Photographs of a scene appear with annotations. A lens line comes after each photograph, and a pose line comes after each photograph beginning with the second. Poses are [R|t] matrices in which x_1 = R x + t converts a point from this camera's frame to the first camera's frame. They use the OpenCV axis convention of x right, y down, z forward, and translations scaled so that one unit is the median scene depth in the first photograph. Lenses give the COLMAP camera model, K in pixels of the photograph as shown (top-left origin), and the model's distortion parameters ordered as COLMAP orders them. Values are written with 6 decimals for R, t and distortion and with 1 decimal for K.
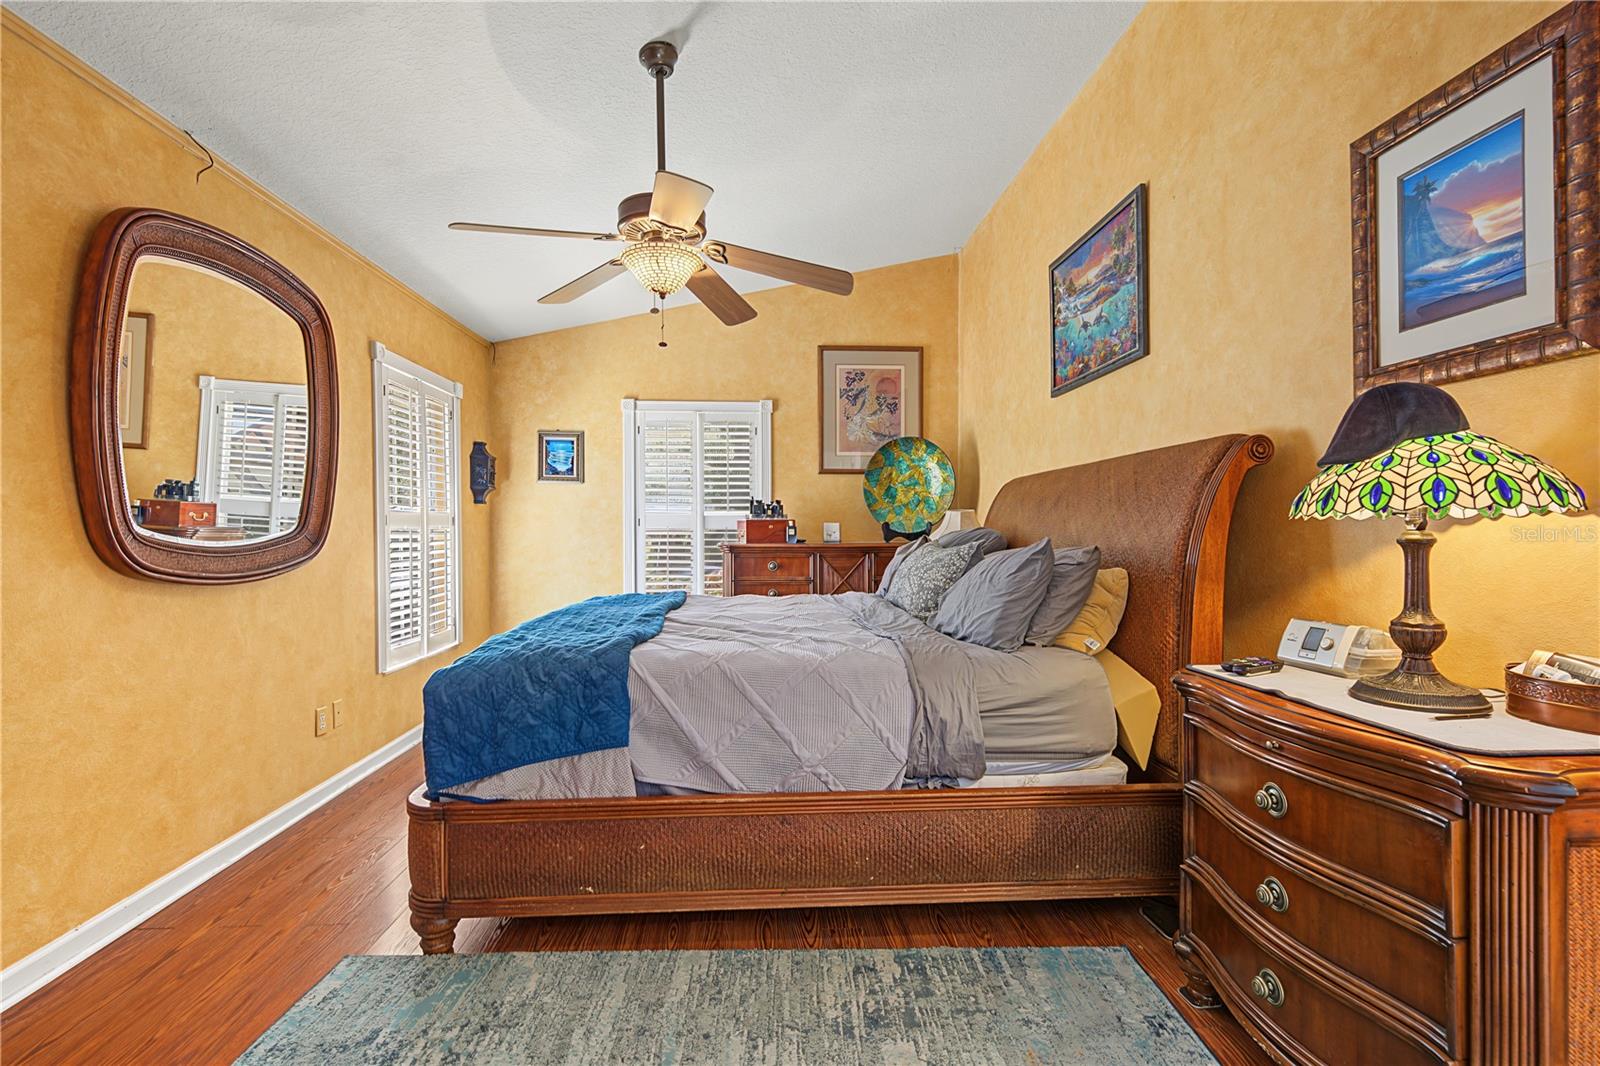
lens RADIAL K [[728.9, 0, 799.9], [0, 728.9, 536.6], [0, 0, 1]] dist [0.001044, 0.000023]
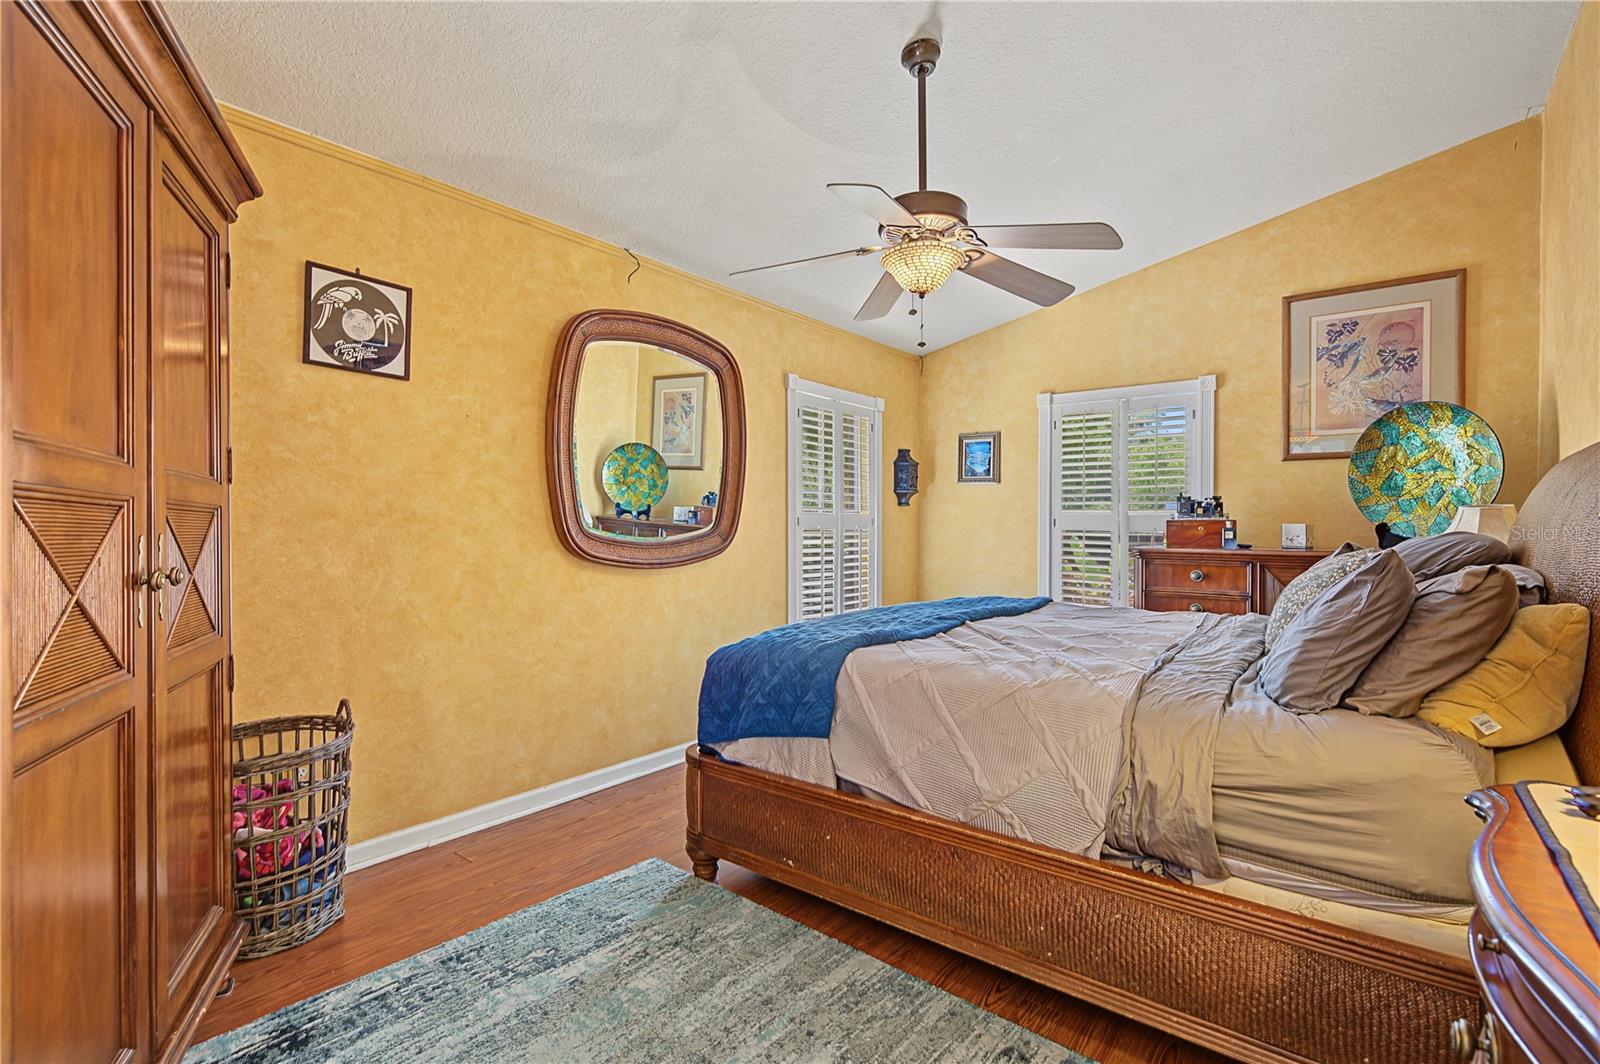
lens RADIAL K [[736.5, 0, 800.0], [0, 736.5, 532.0], [0, 0, 1]] dist [-0.000175, 0.000112]
pose [[0.751308, 0.009136, -0.659889, 0.369425], [-0.012846, 0.999917, -0.000782, -0.006519], [0.659827, 0.009064, 0.751363, 0.151673]]
